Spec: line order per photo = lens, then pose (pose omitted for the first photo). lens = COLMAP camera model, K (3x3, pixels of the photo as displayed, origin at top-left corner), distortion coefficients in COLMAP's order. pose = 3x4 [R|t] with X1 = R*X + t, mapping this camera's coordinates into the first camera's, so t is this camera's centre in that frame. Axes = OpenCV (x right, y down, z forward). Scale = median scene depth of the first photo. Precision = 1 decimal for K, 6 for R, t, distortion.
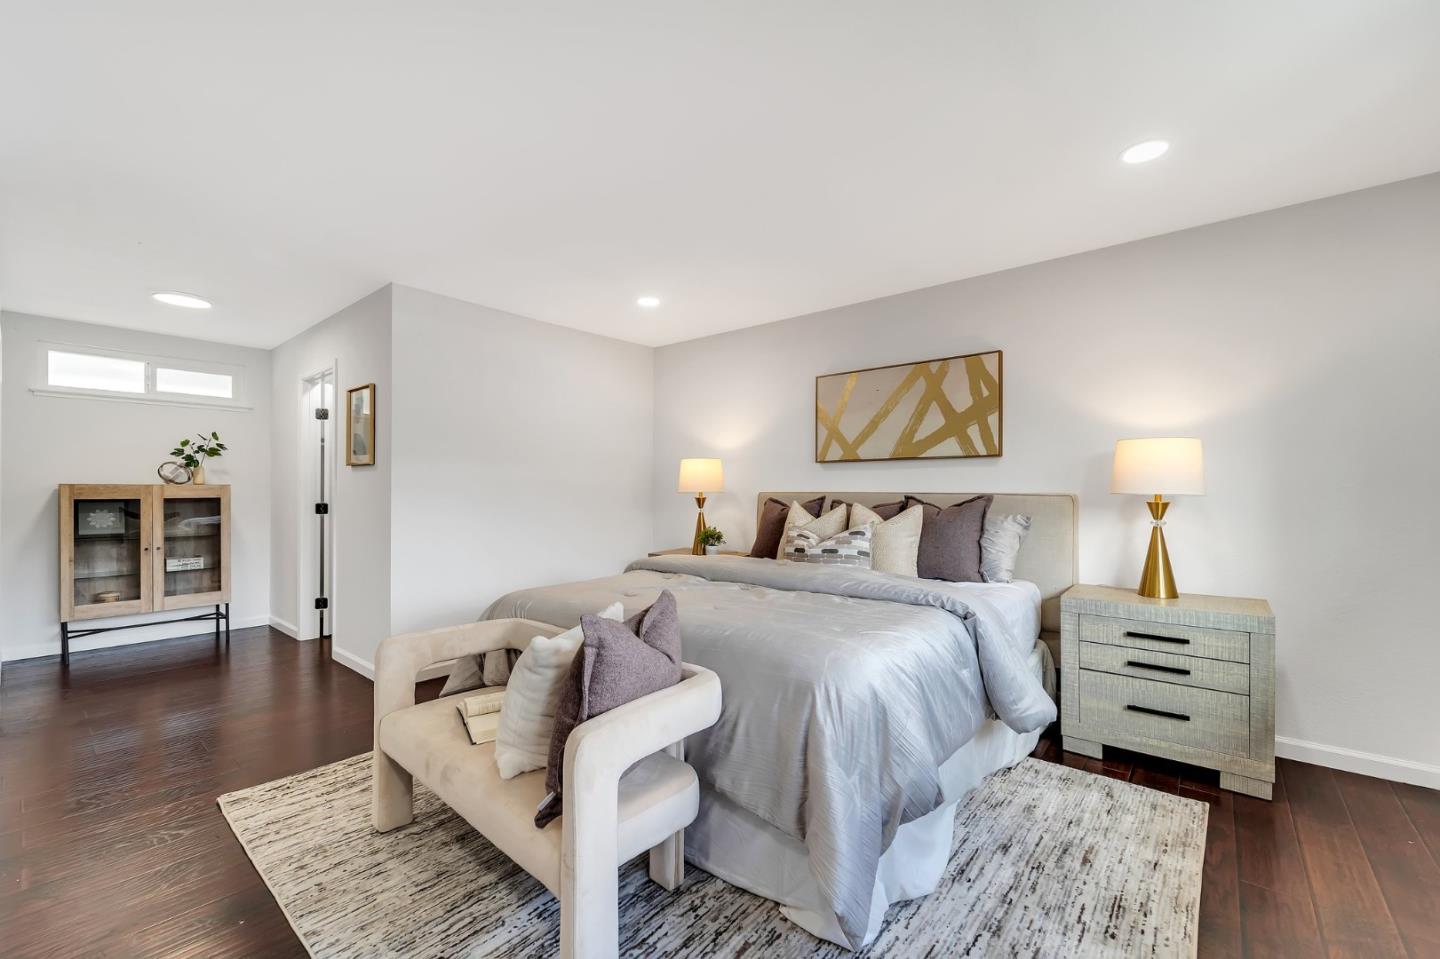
lens RADIAL K [[588.9, 0, 720.9], [0, 588.9, 485.6], [0, 0, 1]] dist [0.000053, -0.000013]
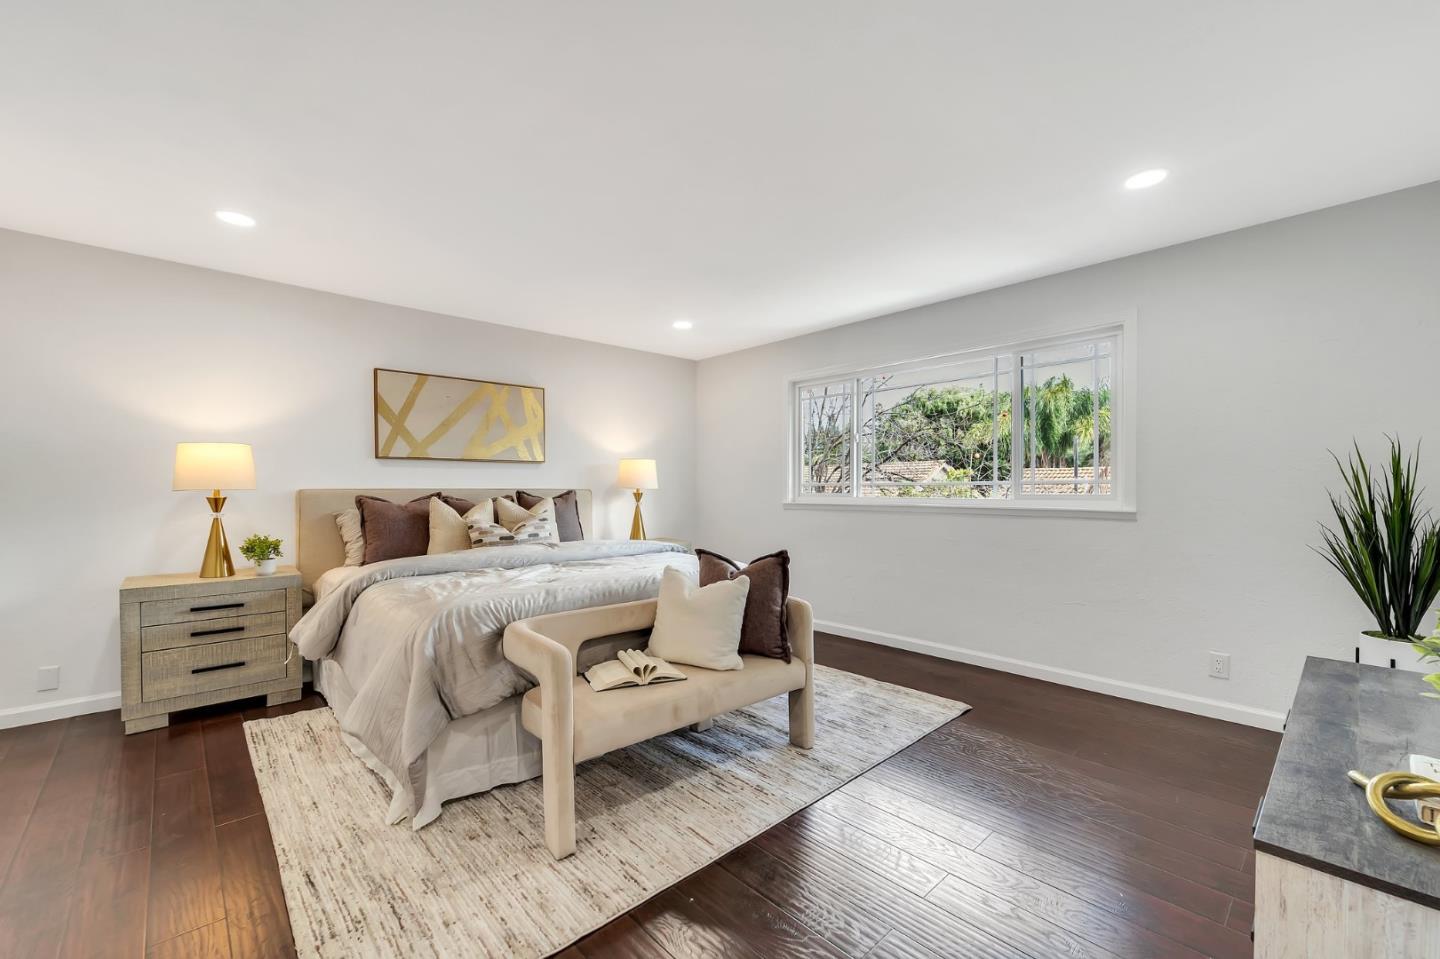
lens RADIAL K [[588.9, 0, 720.8], [0, 588.9, 485.8], [0, 0, 1]] dist [0.000053, -0.000013]
pose [[0.121615, -0.002191, 0.992575, -0.745595], [-0.007220, 0.999969, 0.003092, -0.001137], [-0.992551, -0.007543, 0.121596, 0.339785]]
